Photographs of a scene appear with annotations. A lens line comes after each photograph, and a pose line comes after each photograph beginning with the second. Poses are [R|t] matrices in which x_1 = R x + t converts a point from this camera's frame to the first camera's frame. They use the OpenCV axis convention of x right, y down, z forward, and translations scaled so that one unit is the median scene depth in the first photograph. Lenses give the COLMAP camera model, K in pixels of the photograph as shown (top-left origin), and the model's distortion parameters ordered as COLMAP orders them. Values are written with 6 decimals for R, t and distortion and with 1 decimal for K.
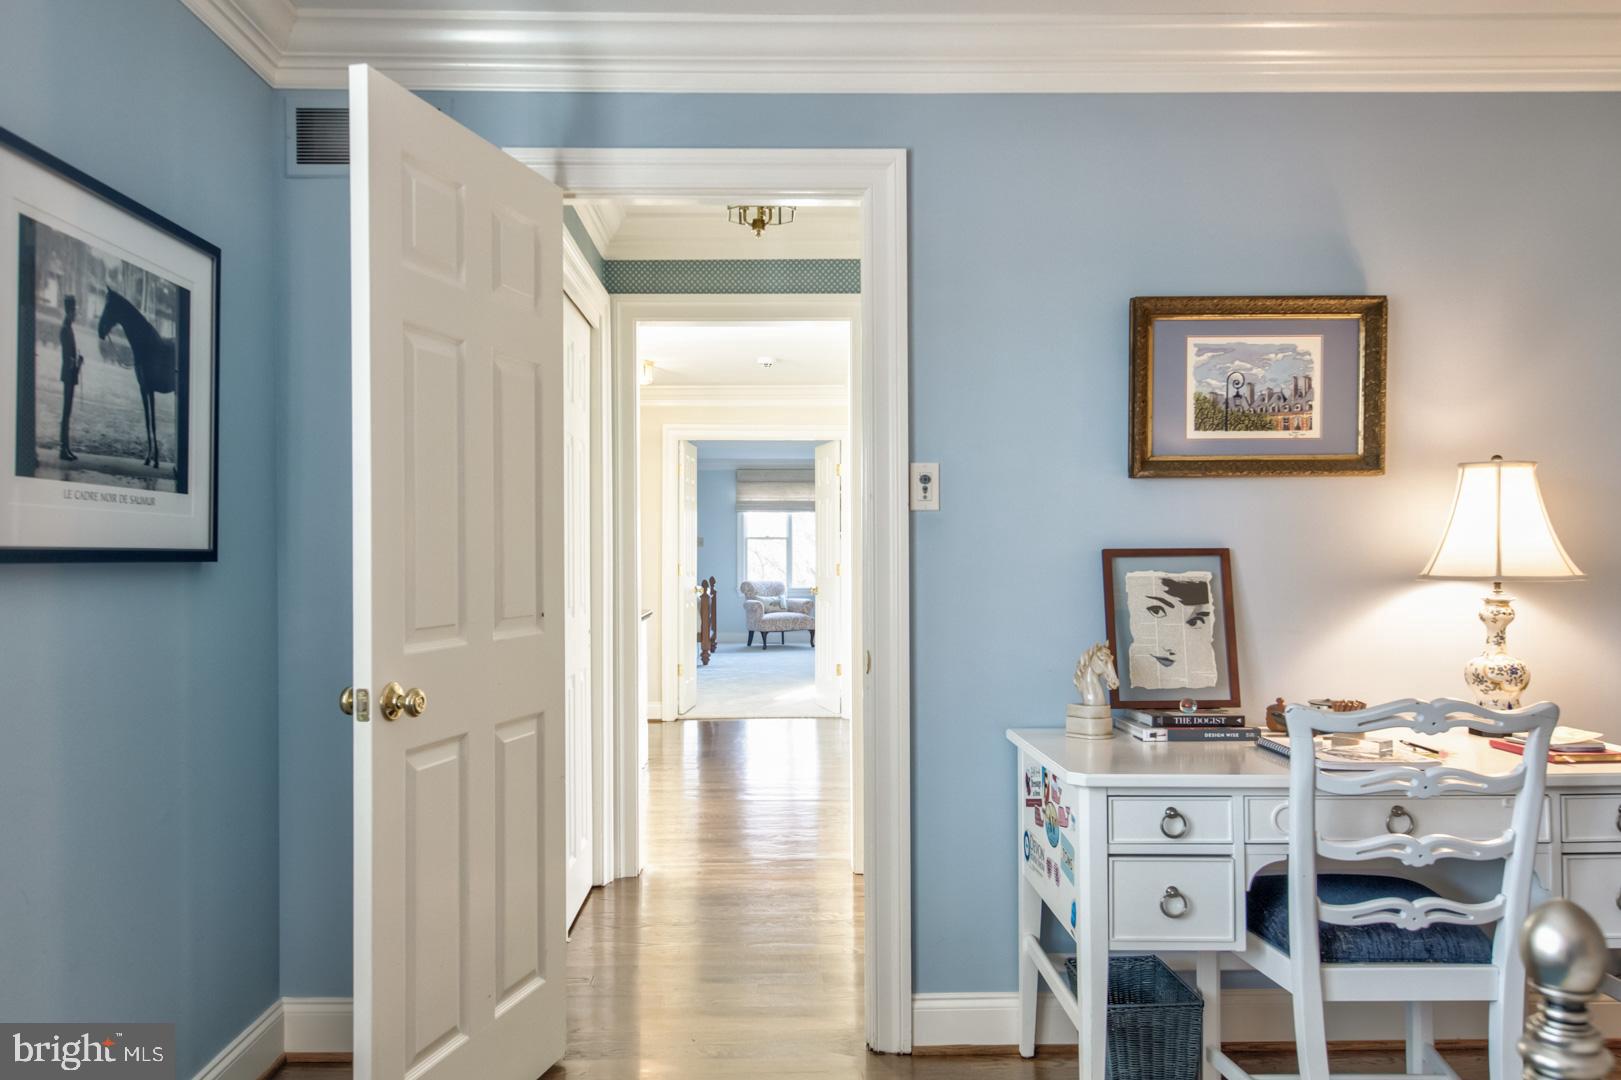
lens RADIAL K [[1124.8, 0, 807.1], [0, 1124.8, 545.1], [0, 0, 1]] dist [0.000890, 0.000024]
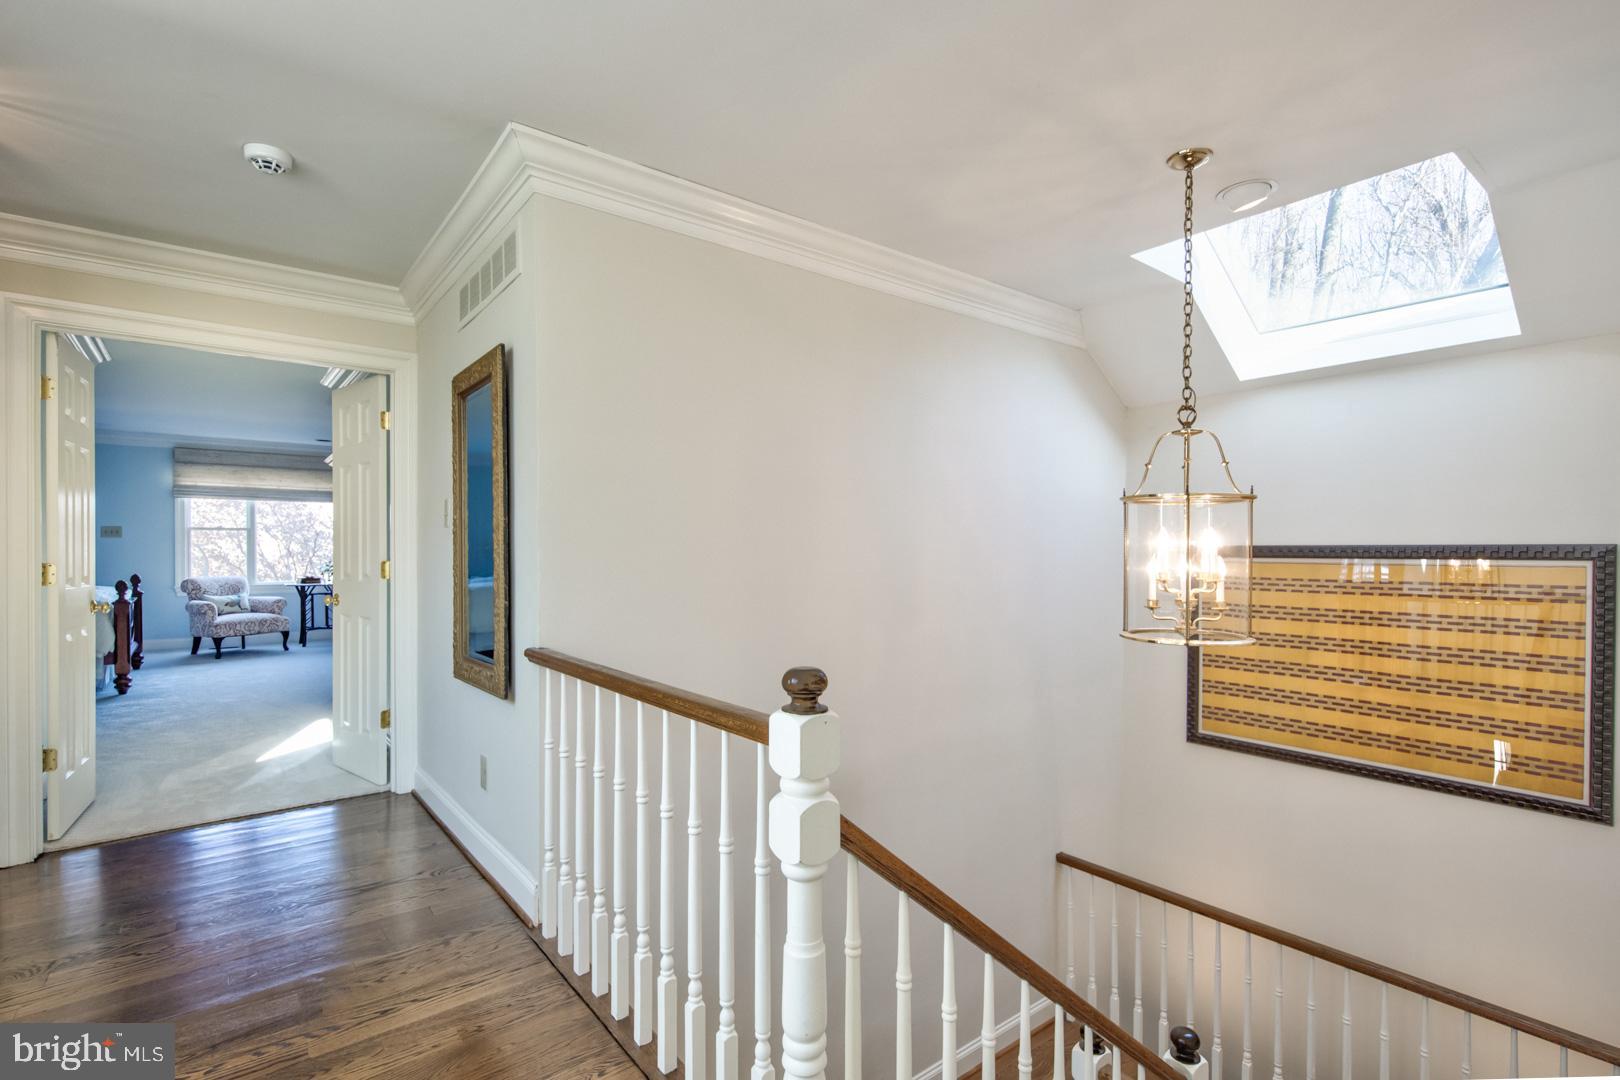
lens RADIAL K [[738.3, 0, 819.1], [0, 738.3, 555.6], [0, 0, 1]] dist [0.004973, -0.005563]
pose [[0.790012, -0.003458, 0.613082, -0.020619], [-0.007713, 0.999849, 0.015578, 0.002339], [-0.613043, -0.017035, 0.789866, 0.270276]]
